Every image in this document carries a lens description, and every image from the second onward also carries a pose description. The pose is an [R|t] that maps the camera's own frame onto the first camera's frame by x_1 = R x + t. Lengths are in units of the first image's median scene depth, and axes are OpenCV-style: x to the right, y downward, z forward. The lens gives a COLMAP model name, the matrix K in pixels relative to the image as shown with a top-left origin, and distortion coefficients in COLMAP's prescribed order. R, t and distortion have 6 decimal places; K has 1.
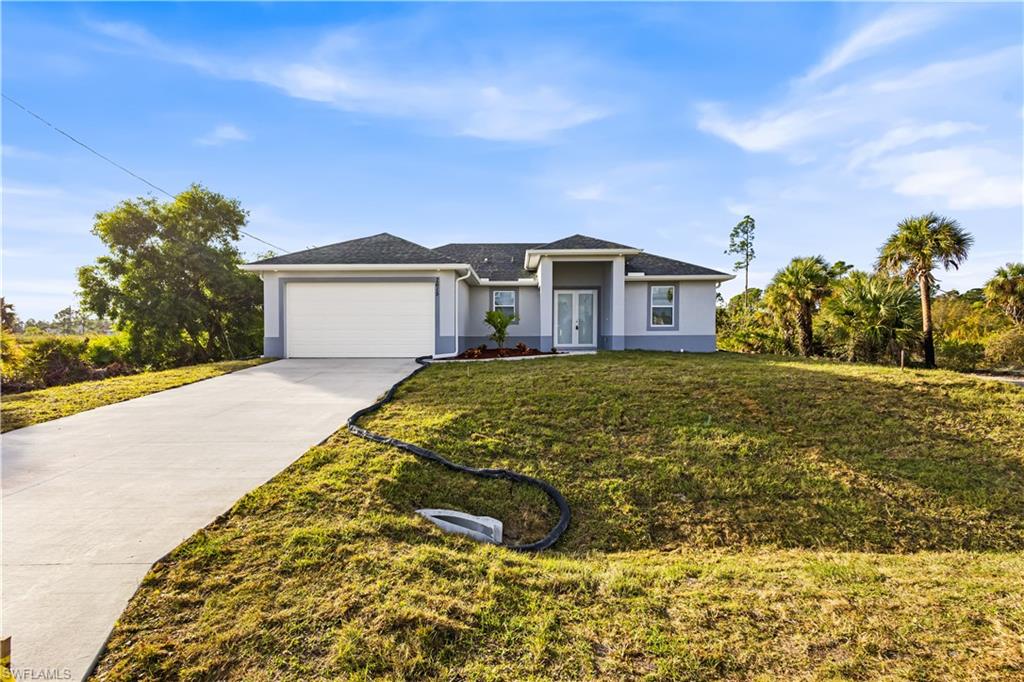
lens RADIAL K [[482.7, 0, 512.0], [0, 482.7, 341.0], [0, 0, 1]] dist [-0.001196, -0.000364]
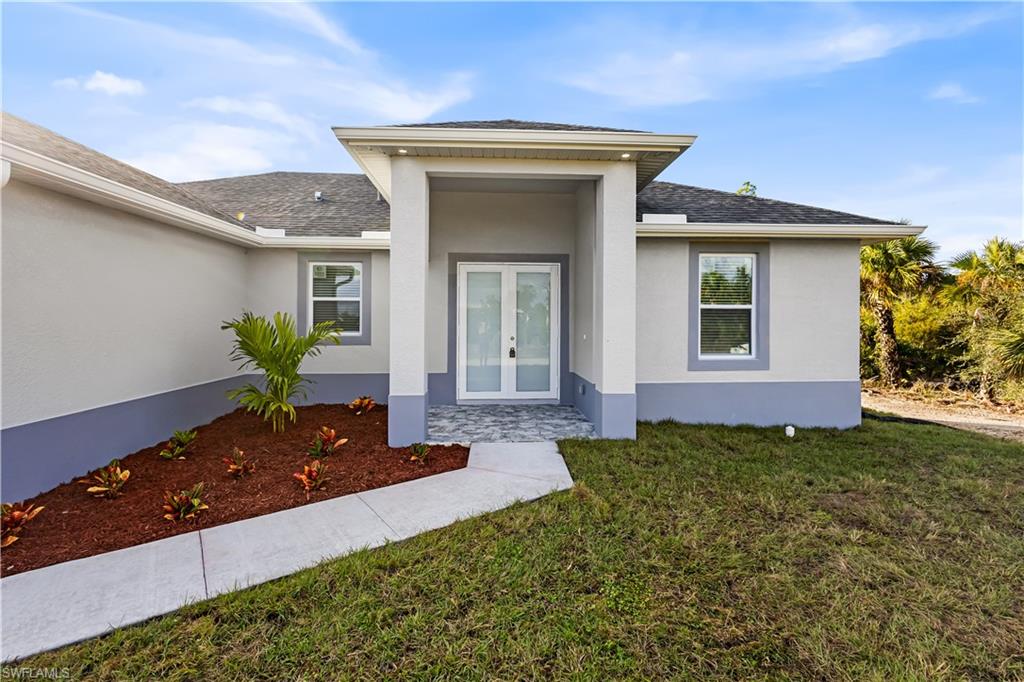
lens RADIAL K [[482.7, 0, 512.0], [0, 482.7, 341.0], [0, 0, 1]] dist [-0.001196, -0.000364]
pose [[0.998632, 0.001382, 0.052266, 0.121965], [-0.003049, 0.999488, 0.031835, -0.056025], [-0.052195, -0.031951, 0.998126, 0.629227]]
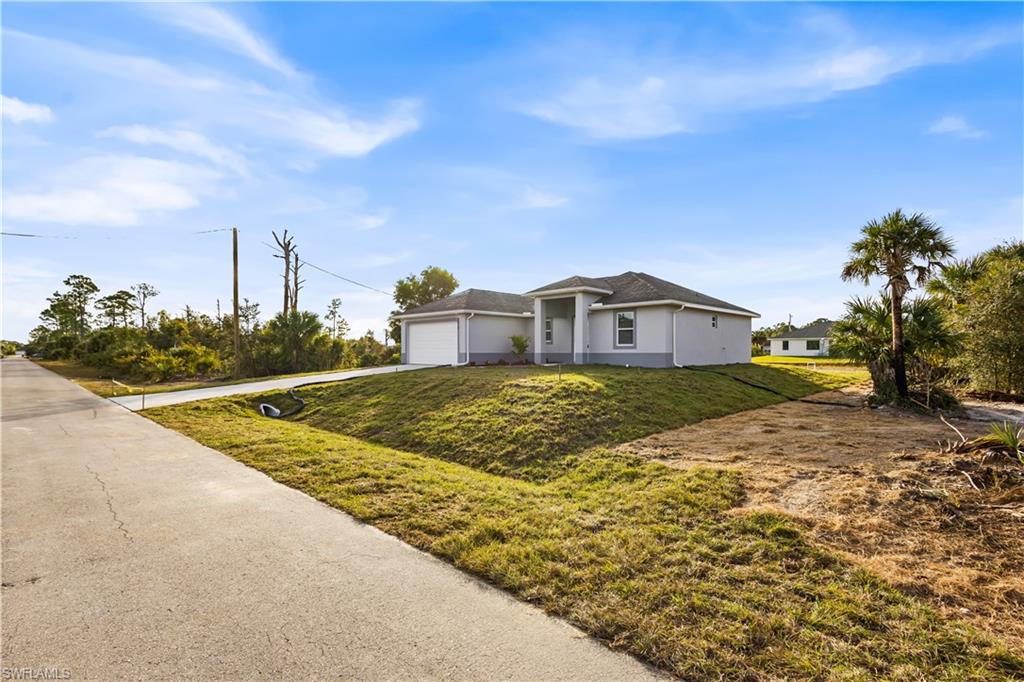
lens RADIAL K [[482.7, 0, 512.0], [0, 482.7, 341.0], [0, 0, 1]] dist [-0.001196, -0.000364]
pose [[0.725913, -0.010959, -0.687699, 0.941934], [-0.006435, 0.999721, -0.022724, -0.012004], [0.687756, 0.020921, 0.725640, -0.074884]]
